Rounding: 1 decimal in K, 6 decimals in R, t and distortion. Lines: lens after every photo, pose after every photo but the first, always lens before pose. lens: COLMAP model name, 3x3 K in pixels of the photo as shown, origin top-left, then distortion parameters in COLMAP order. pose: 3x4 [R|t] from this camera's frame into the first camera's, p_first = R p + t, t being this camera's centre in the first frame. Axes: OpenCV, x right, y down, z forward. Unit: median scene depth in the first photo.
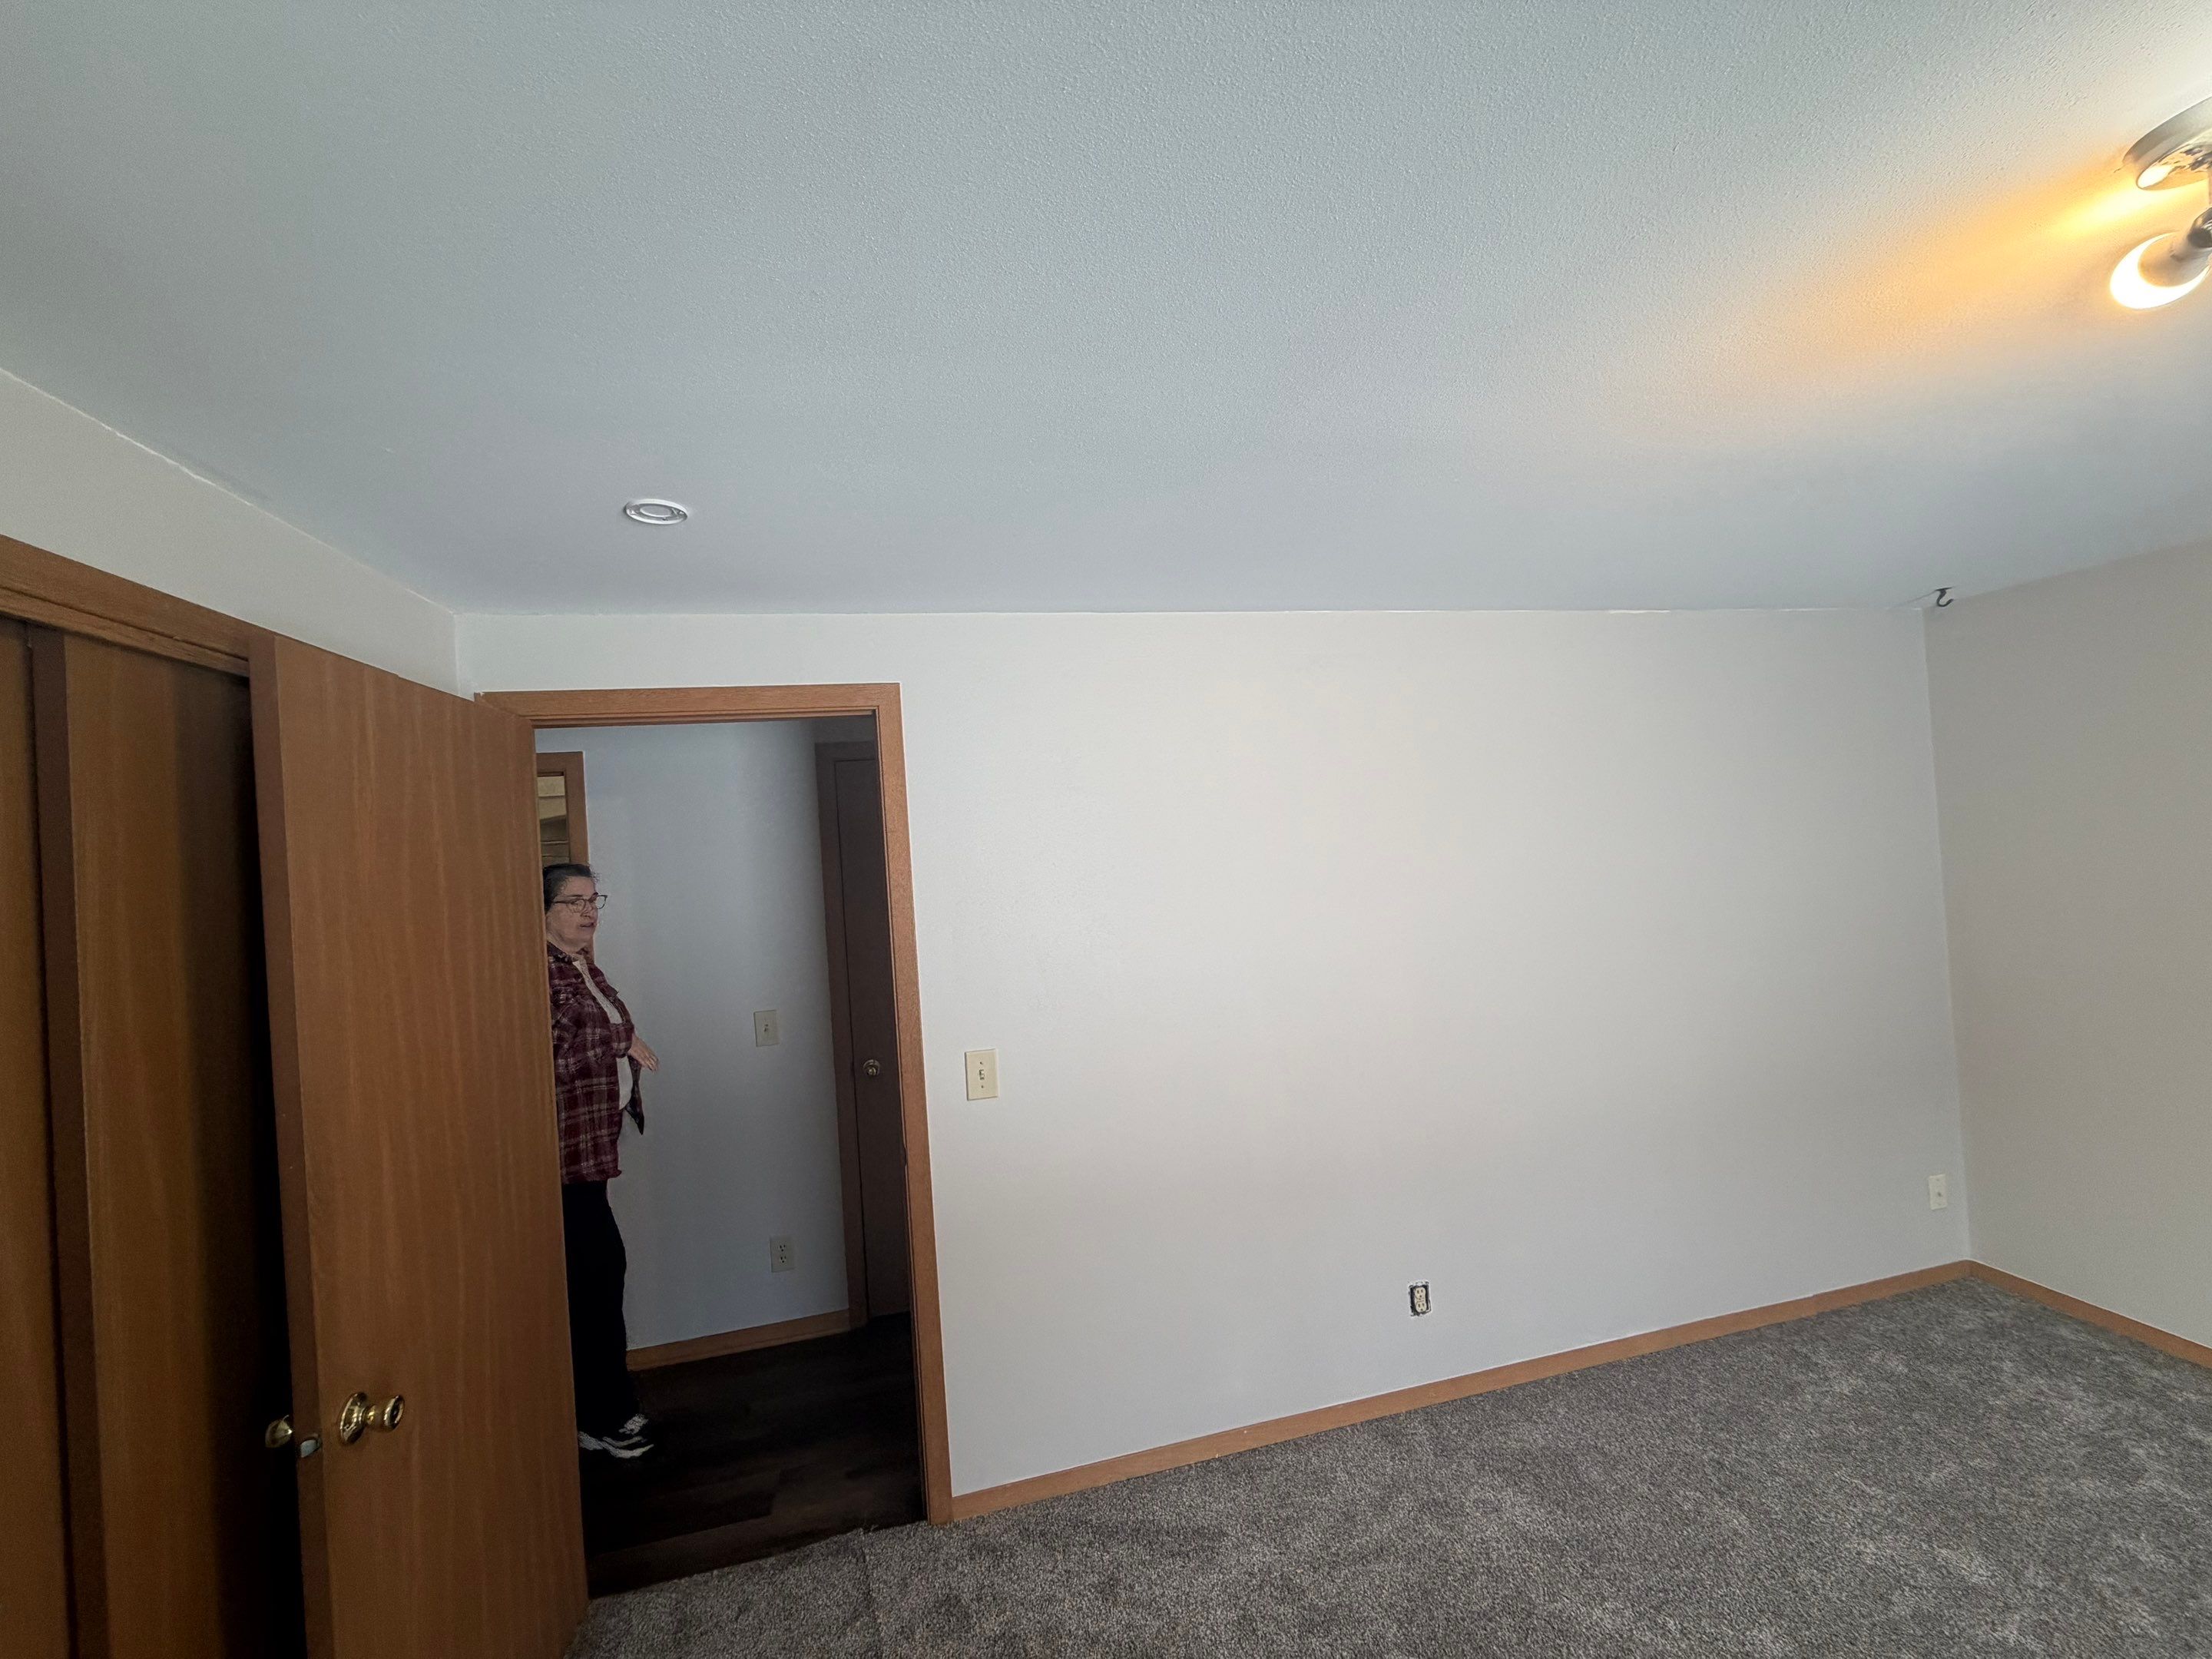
lens RADIAL K [[879.7, 0, 1108.2], [0, 879.7, 830.4], [0, 0, 1]] dist [0.001107, 0.000653]
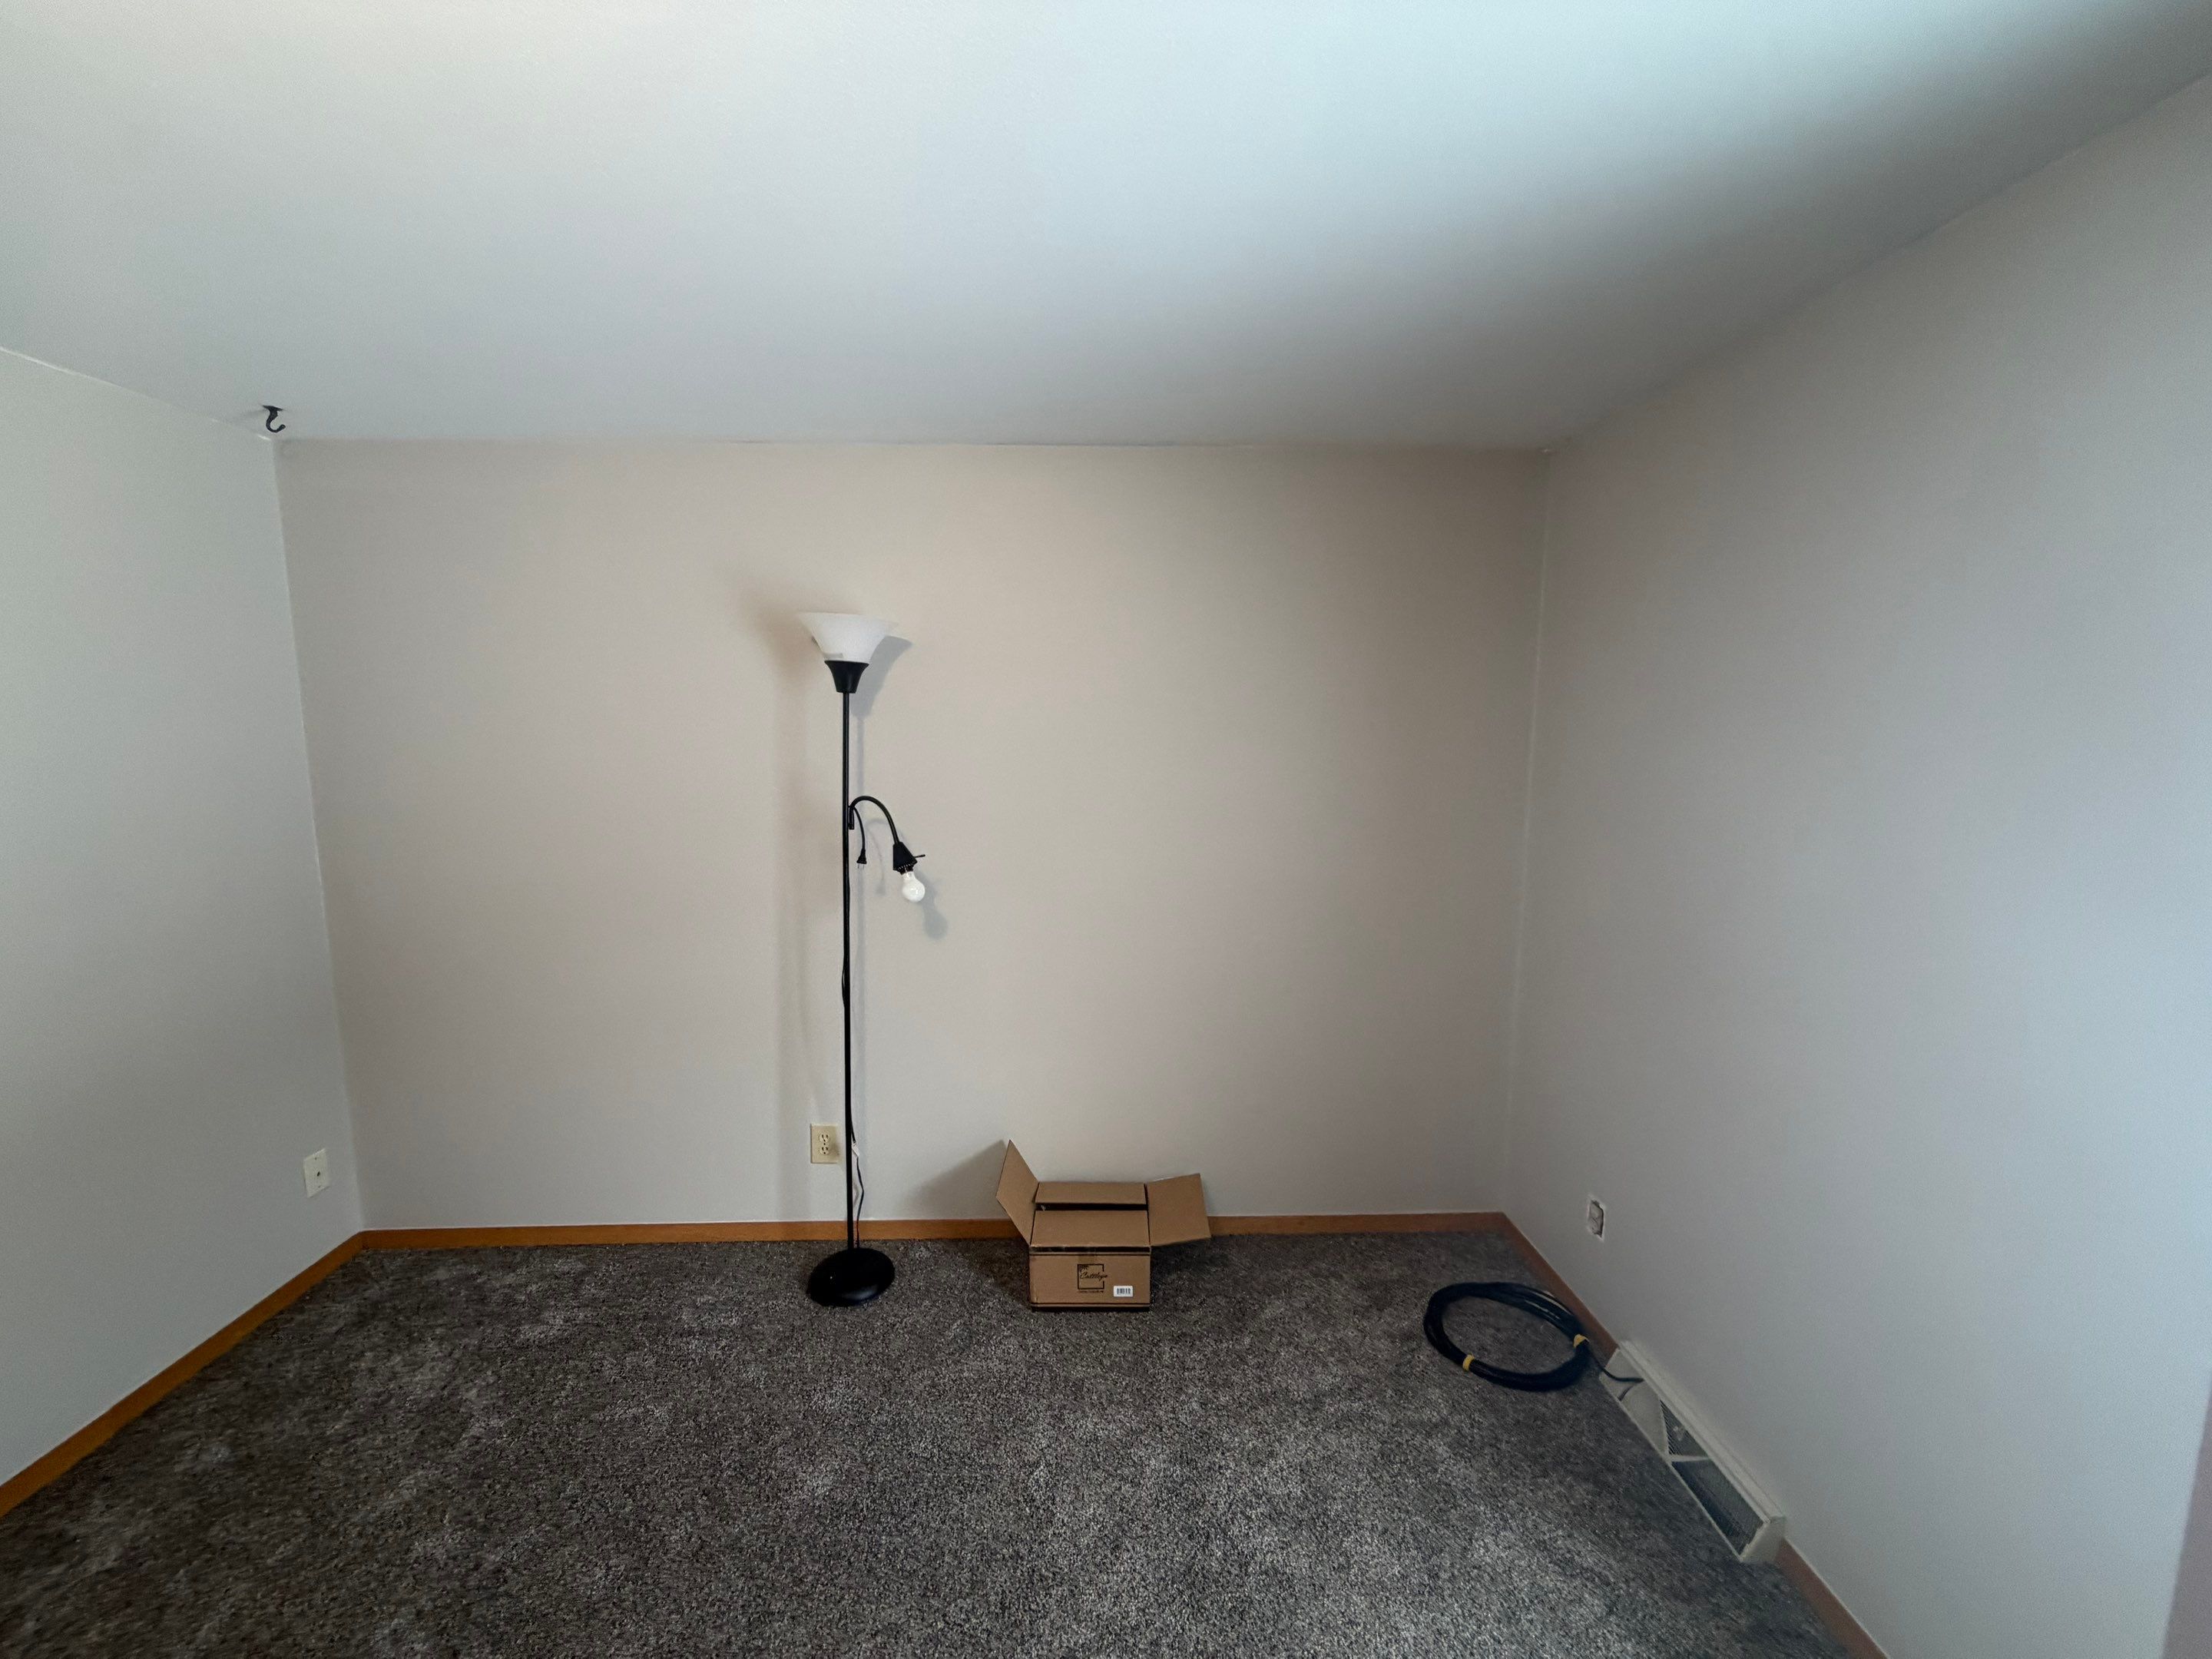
lens RADIAL K [[879.7, 0, 1106.0], [0, 879.7, 828.4], [0, 0, 1]] dist [0.001107, 0.000653]
pose [[0.202974, -0.059449, 0.977378, 0.362905], [-0.021816, 0.997633, 0.065212, 0.023910], [-0.978941, -0.034559, 0.201196, 0.146910]]
